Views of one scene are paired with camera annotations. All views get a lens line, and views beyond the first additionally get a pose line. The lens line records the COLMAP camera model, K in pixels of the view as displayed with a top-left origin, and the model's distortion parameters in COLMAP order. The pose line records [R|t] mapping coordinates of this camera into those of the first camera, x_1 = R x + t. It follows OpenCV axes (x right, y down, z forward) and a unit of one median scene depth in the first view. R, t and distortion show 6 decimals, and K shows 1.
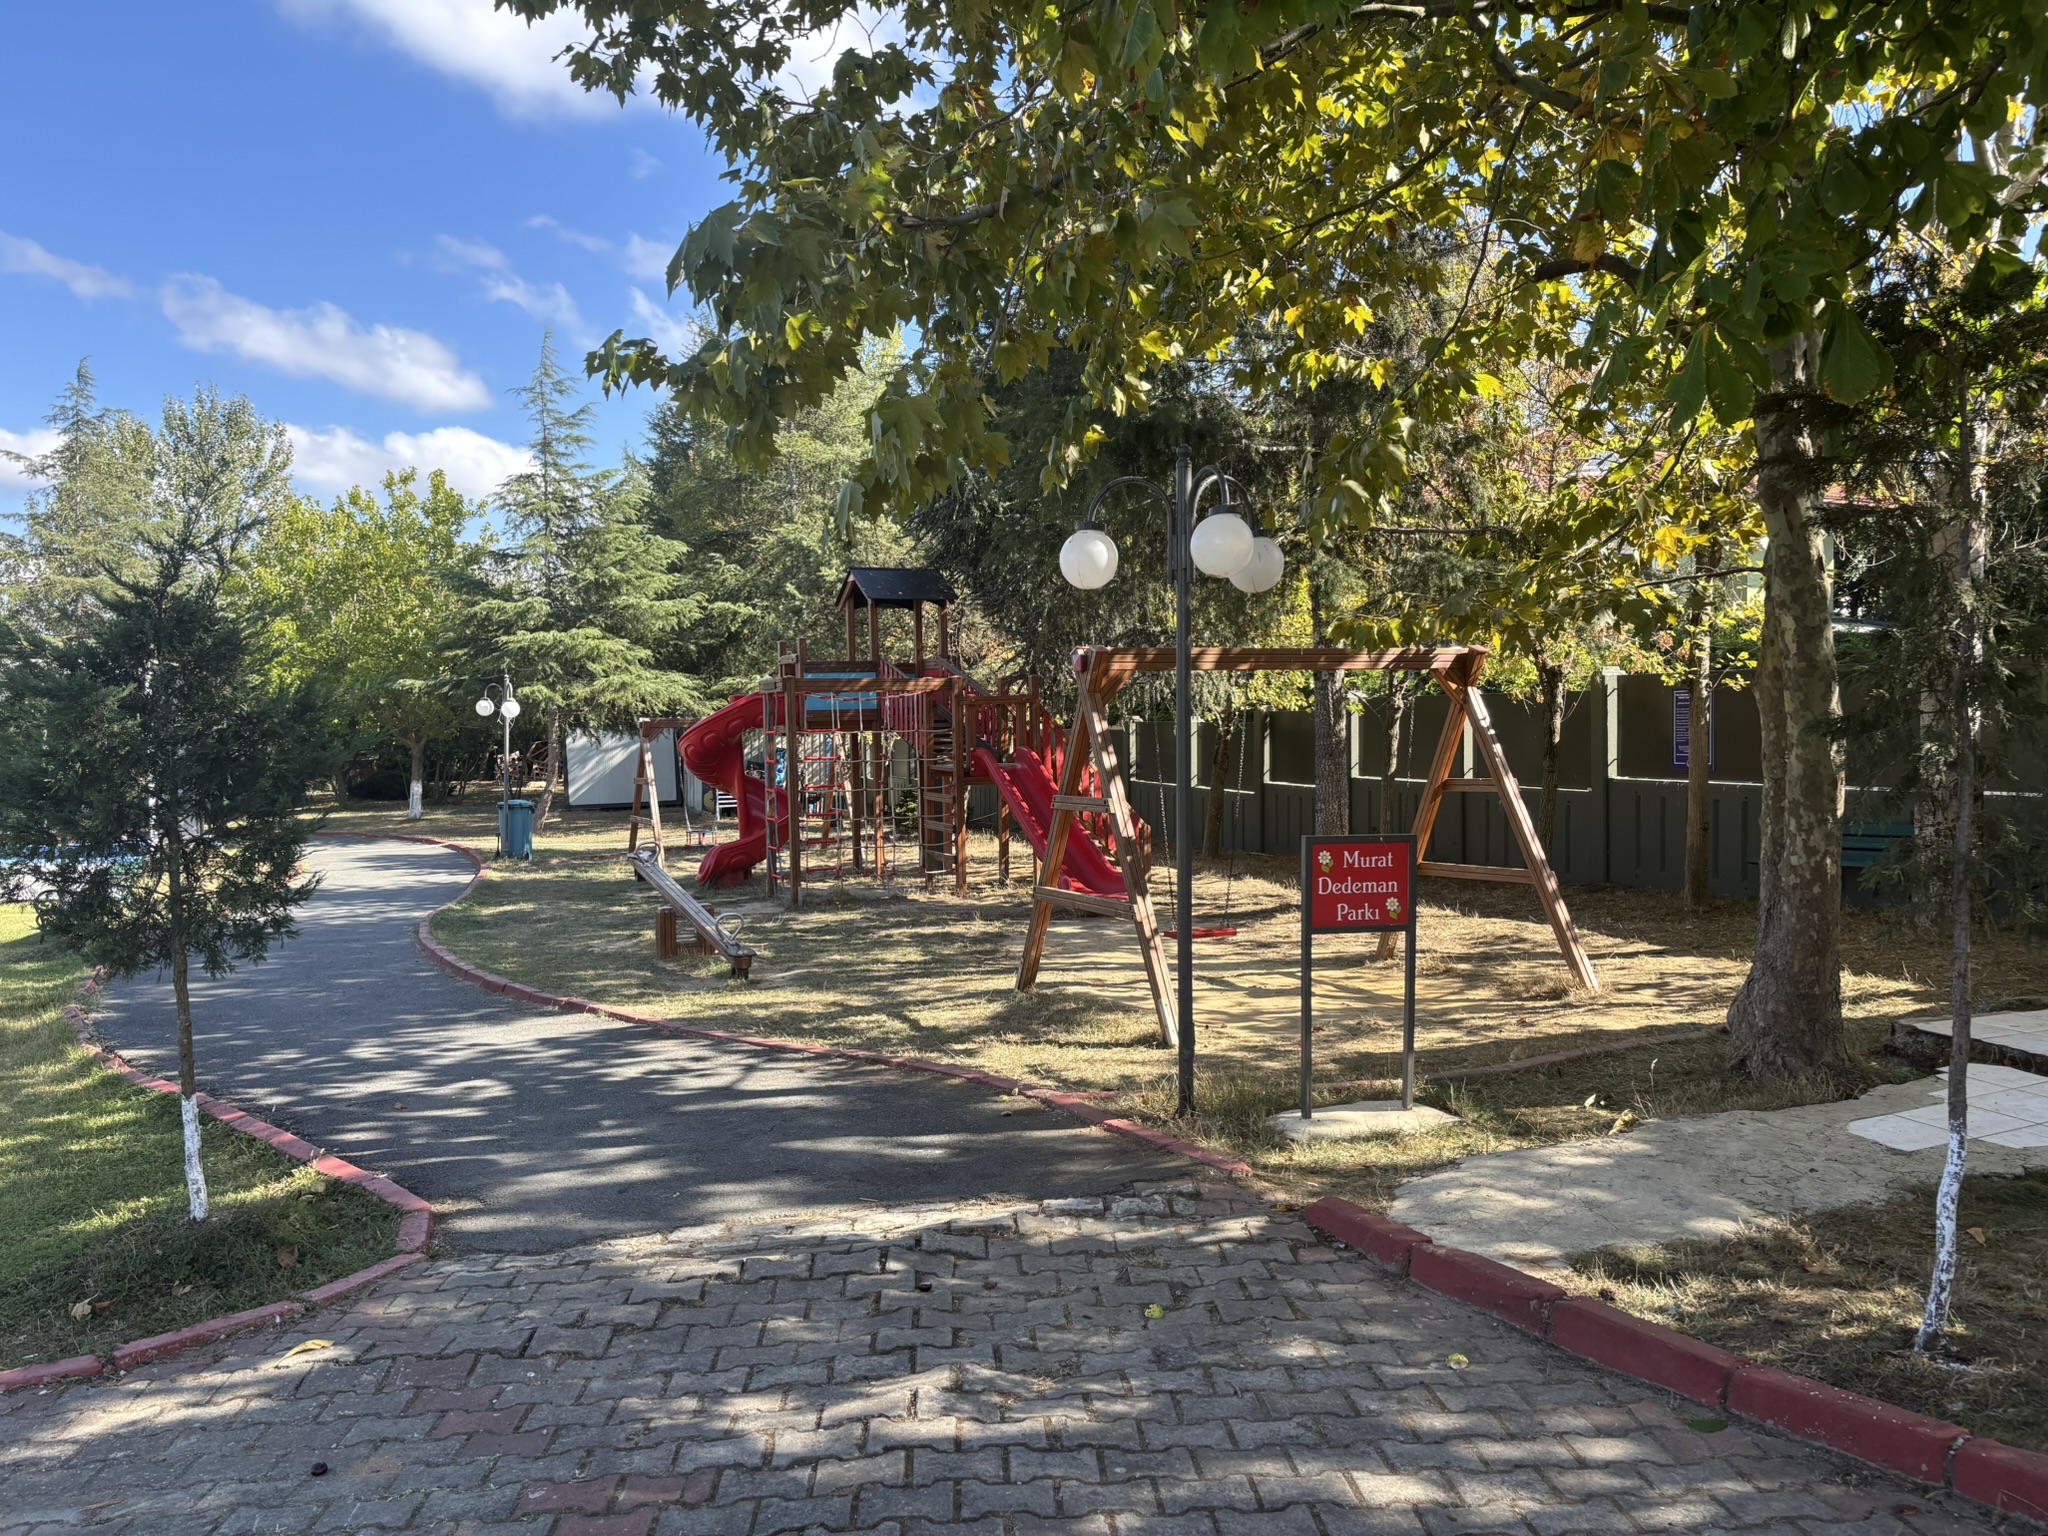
lens RADIAL K [[1539.4, 0, 1034.2], [0, 1539.4, 777.1], [0, 0, 1]] dist [0.040843, -0.044972]
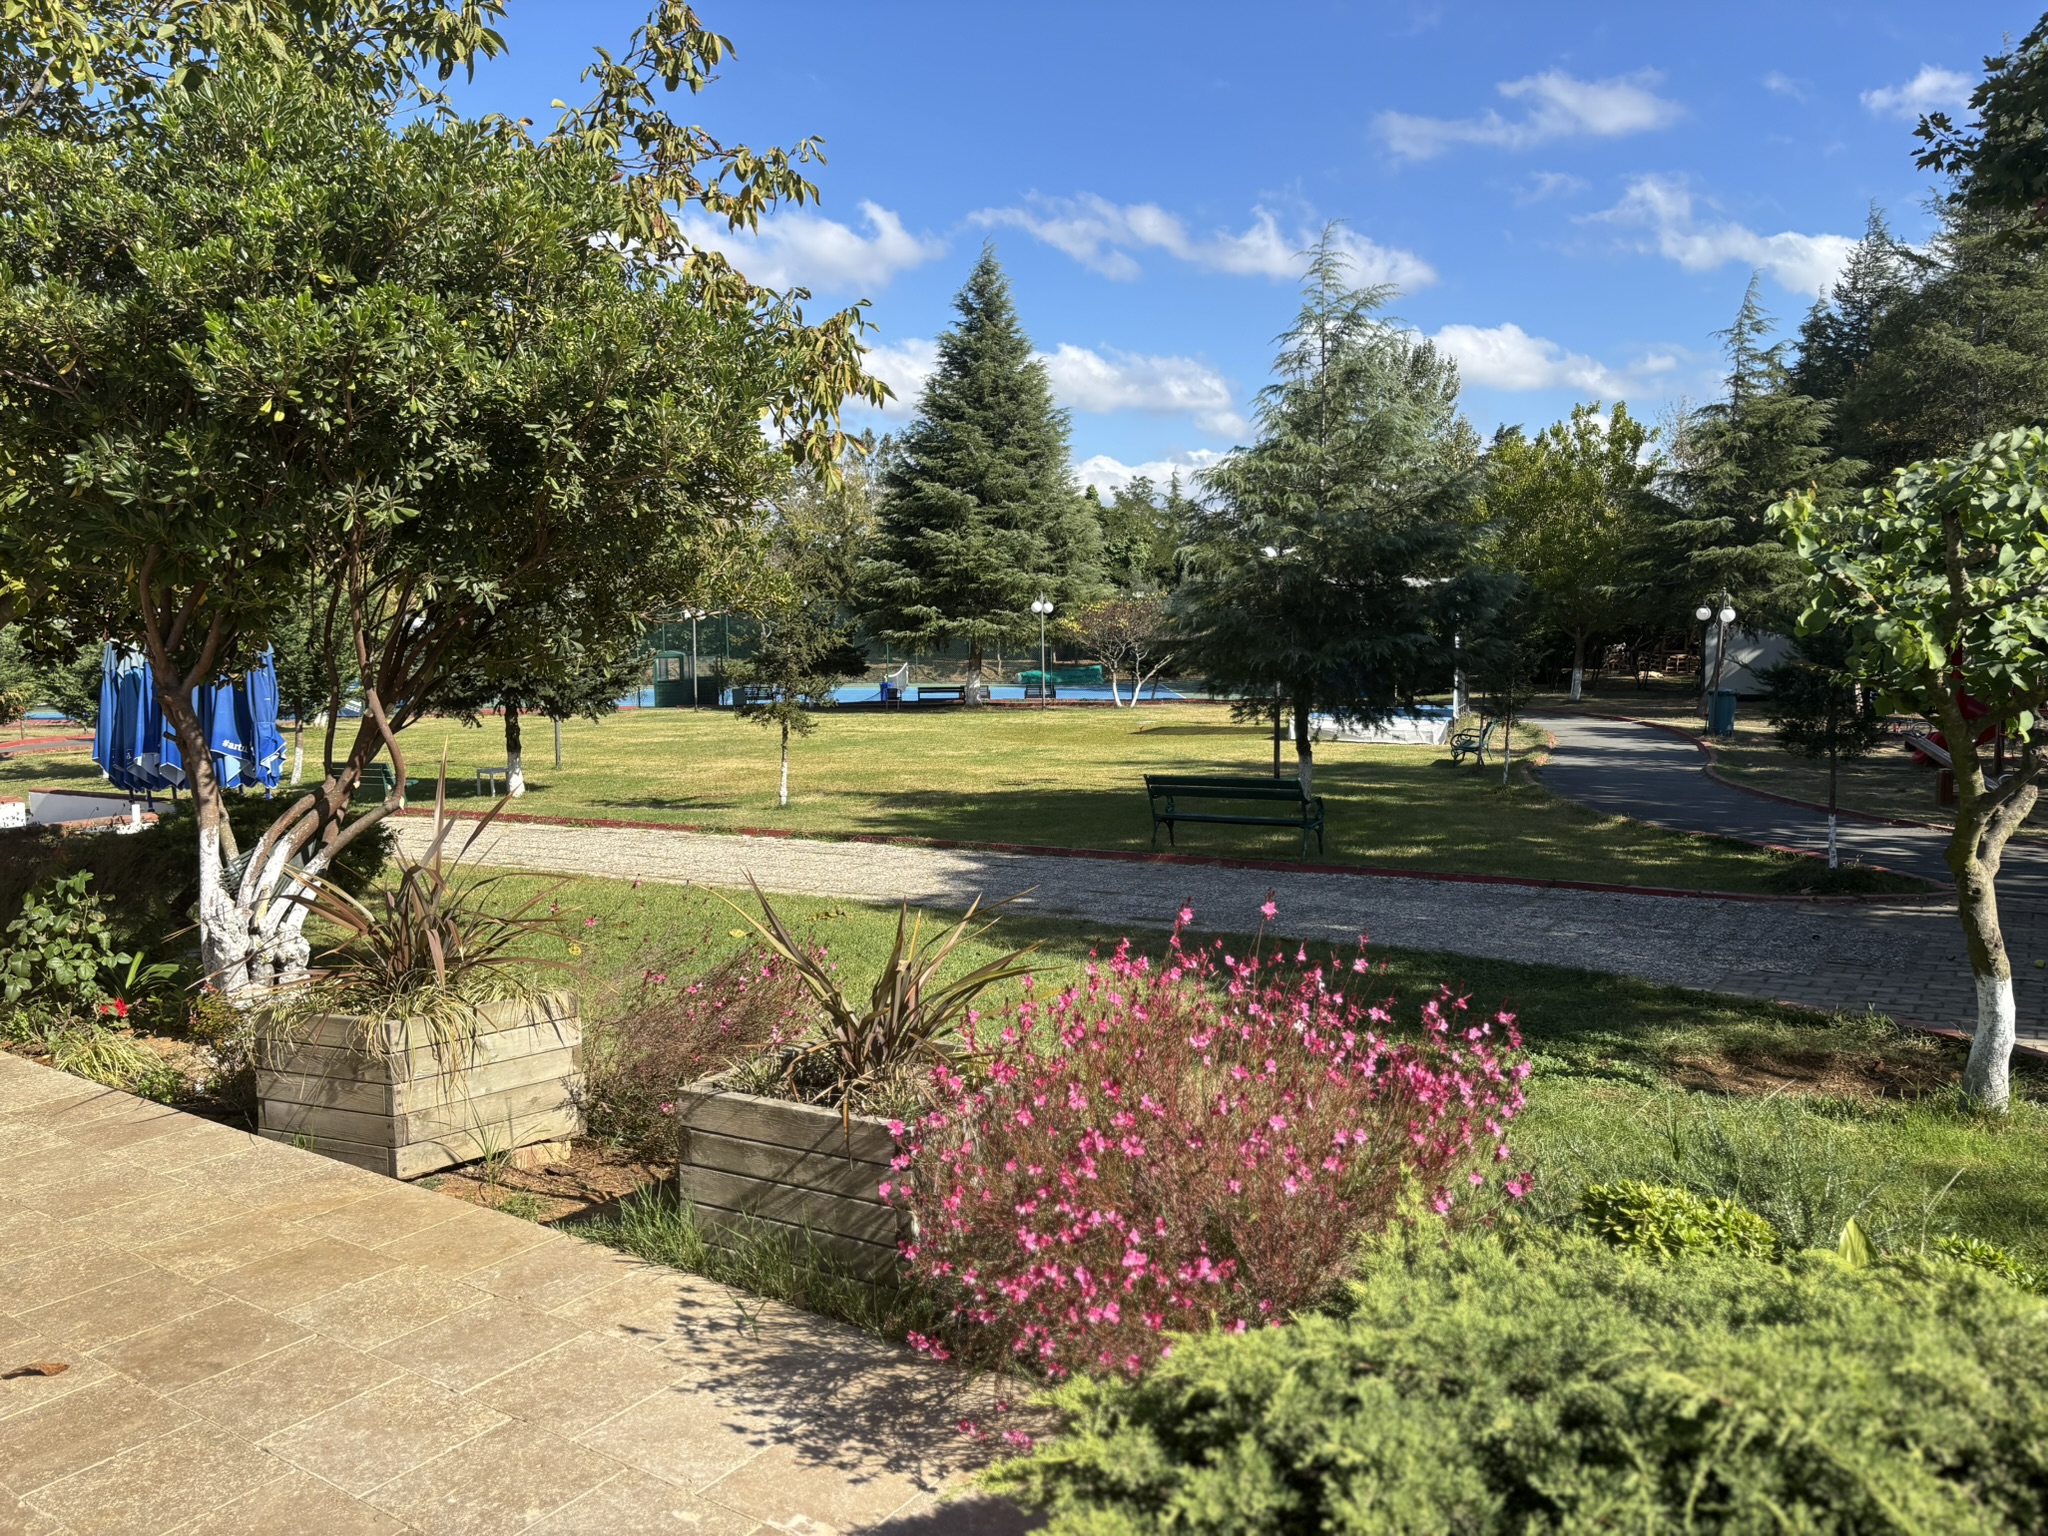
lens RADIAL K [[1539.4, 0, 1034.2], [0, 1539.4, 777.1], [0, 0, 1]] dist [0.040843, -0.044972]
pose [[0.792563, 0.081653, -0.604298, -0.012253], [-0.040725, 0.995870, 0.081150, 0.004757], [0.608428, -0.039706, 0.792615, -0.211479]]
